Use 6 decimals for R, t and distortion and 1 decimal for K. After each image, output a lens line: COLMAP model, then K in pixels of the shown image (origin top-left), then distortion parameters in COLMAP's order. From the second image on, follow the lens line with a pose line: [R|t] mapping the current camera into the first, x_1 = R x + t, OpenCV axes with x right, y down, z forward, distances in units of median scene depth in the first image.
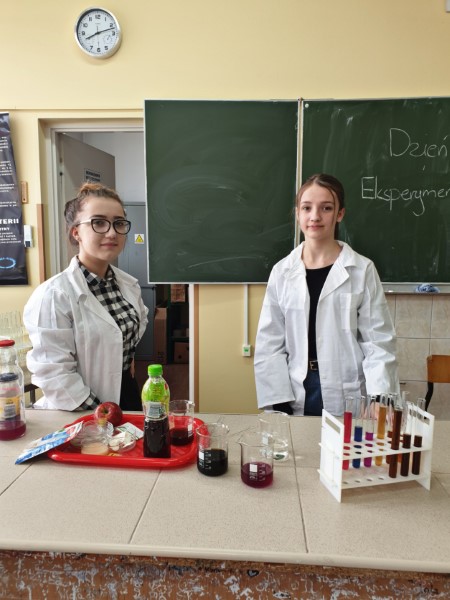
lens RADIAL K [[475.3, 0, 228.4], [0, 475.3, 294.8], [0, 0, 1]] dist [0.024851, 0.004723]
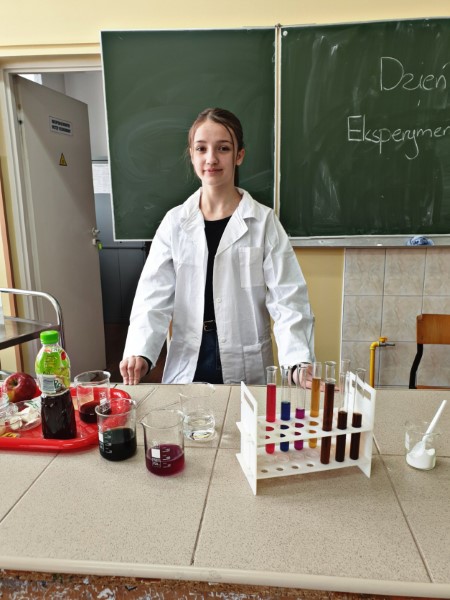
lens RADIAL K [[475.3, 0, 225.4], [0, 475.3, 296.6], [0, 0, 1]] dist [0.024851, 0.004723]
pose [[0.999303, -0.012385, -0.035213, 0.175621], [0.015350, 0.996243, 0.085234, 0.019801], [0.034026, -0.085715, 0.995738, 0.172142]]
